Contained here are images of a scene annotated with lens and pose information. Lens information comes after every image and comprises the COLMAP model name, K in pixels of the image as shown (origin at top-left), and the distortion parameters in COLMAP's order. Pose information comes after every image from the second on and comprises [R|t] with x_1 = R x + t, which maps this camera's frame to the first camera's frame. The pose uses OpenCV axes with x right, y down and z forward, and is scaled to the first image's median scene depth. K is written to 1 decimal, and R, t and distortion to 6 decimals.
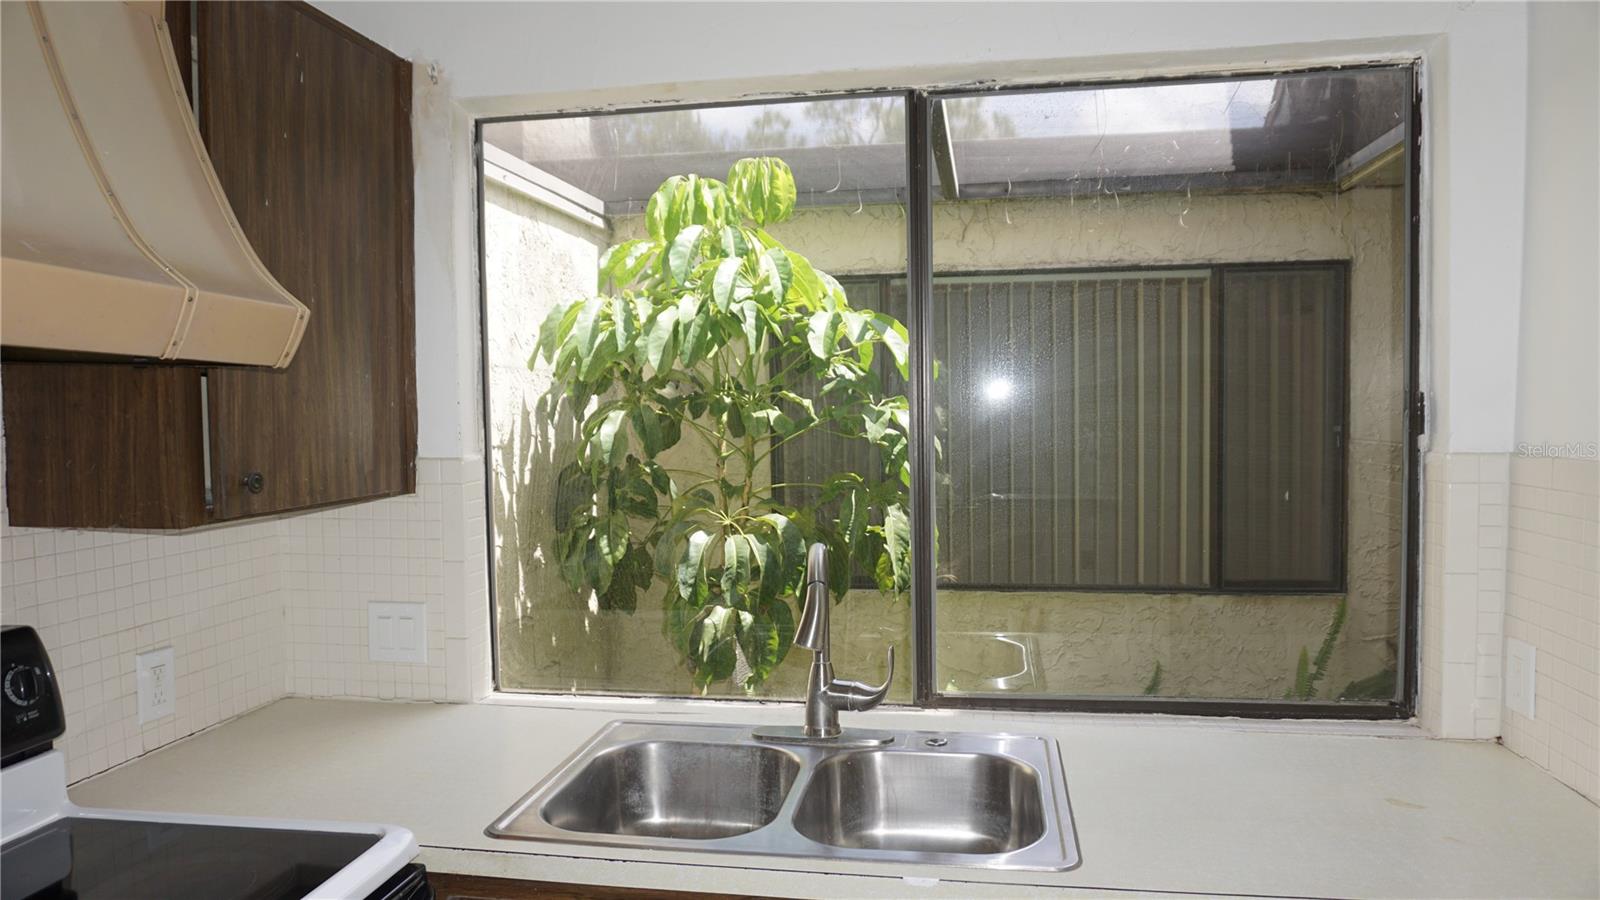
lens RADIAL K [[1080.3, 0, 806.7], [0, 1080.3, 460.0], [0, 0, 1]] dist [-0.048543, 0.046891]
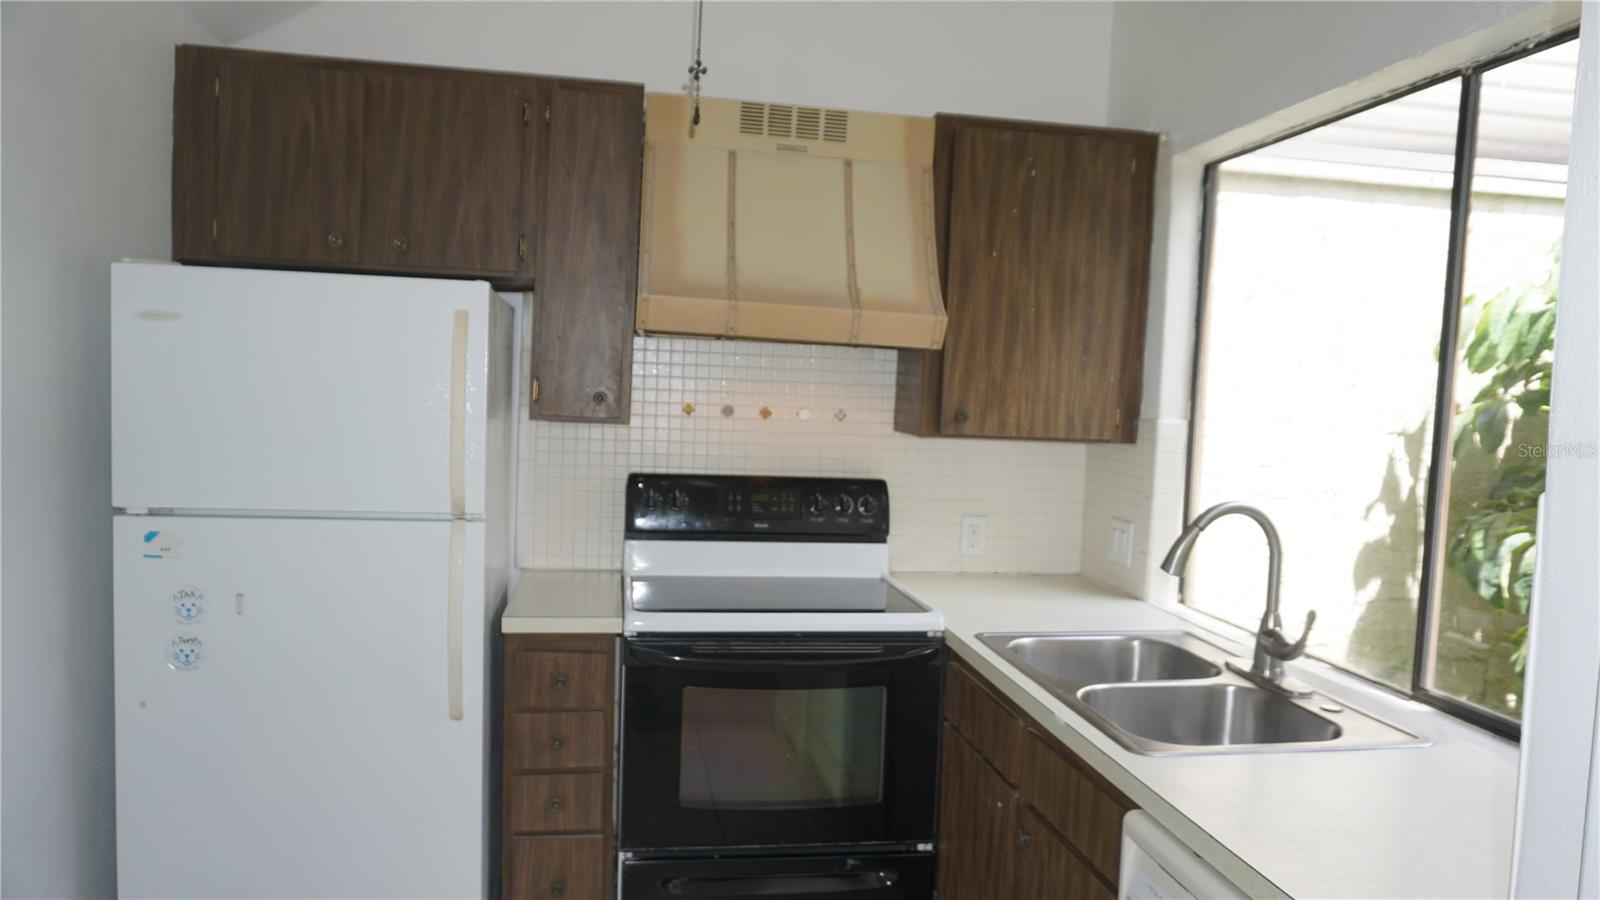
lens RADIAL K [[1080.3, 0, 806.7], [0, 1080.3, 460.0], [0, 0, 1]] dist [-0.048543, 0.046891]
pose [[0.328854, 0.090951, -0.939991, 0.954126], [-0.095195, 0.993474, 0.062822, 0.004760], [0.939571, 0.068824, 0.335366, 0.156202]]
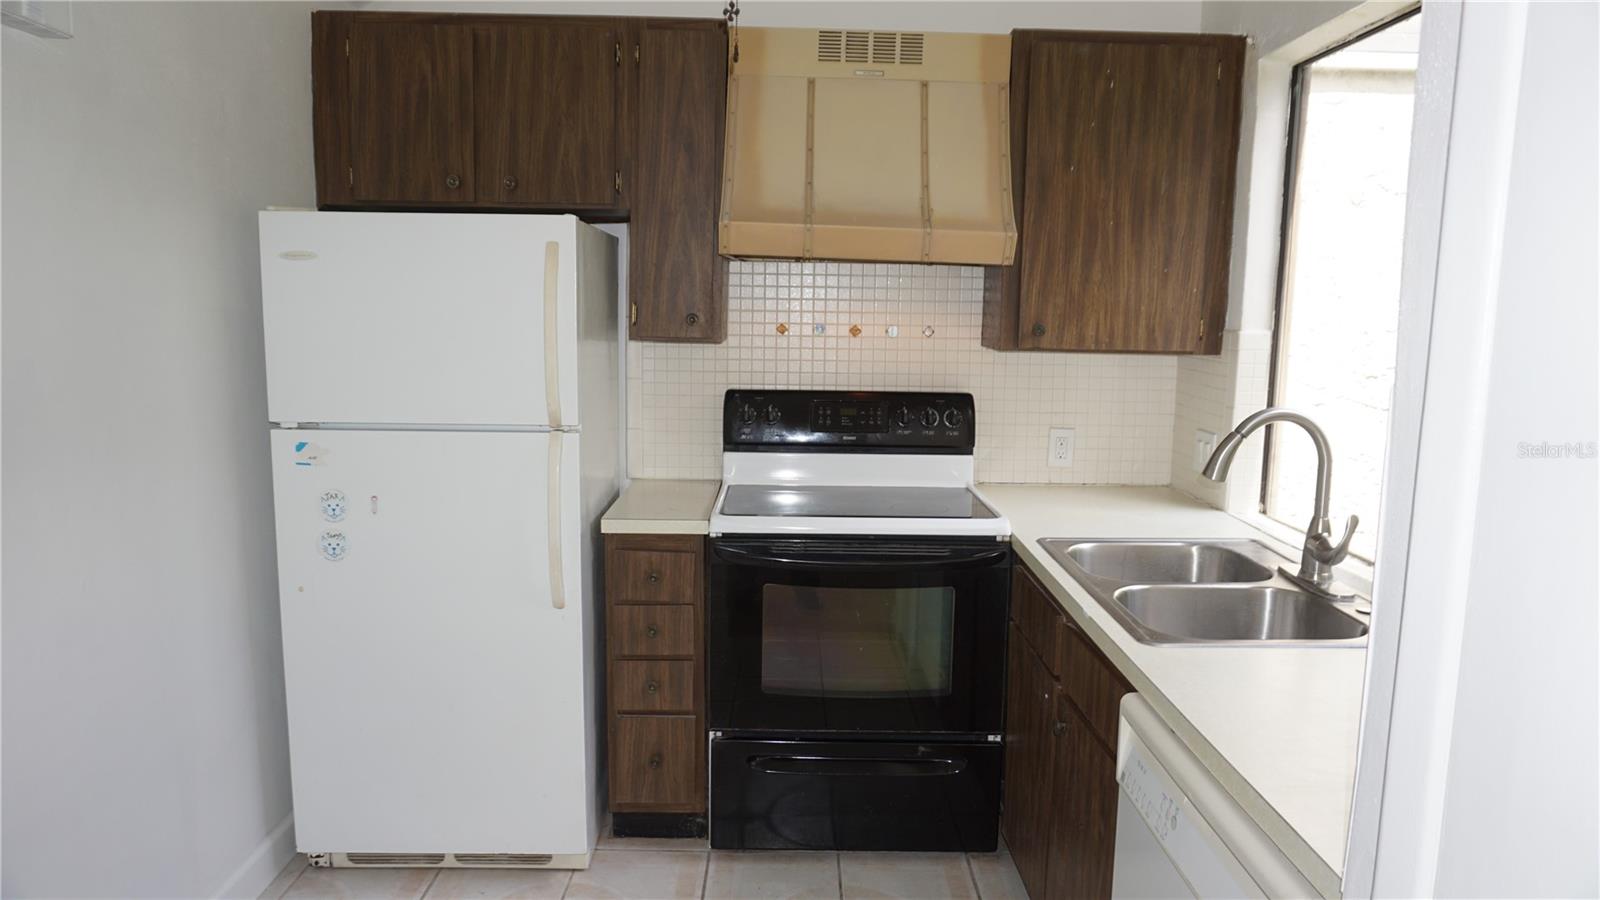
lens RADIAL K [[1080.3, 0, 806.7], [0, 1080.3, 460.0], [0, 0, 1]] dist [-0.048543, 0.046891]
pose [[0.180787, 0.157669, -0.970802, 1.076161], [-0.071928, 0.986543, 0.146830, -0.001324], [0.980889, 0.043282, 0.189695, 0.254411]]
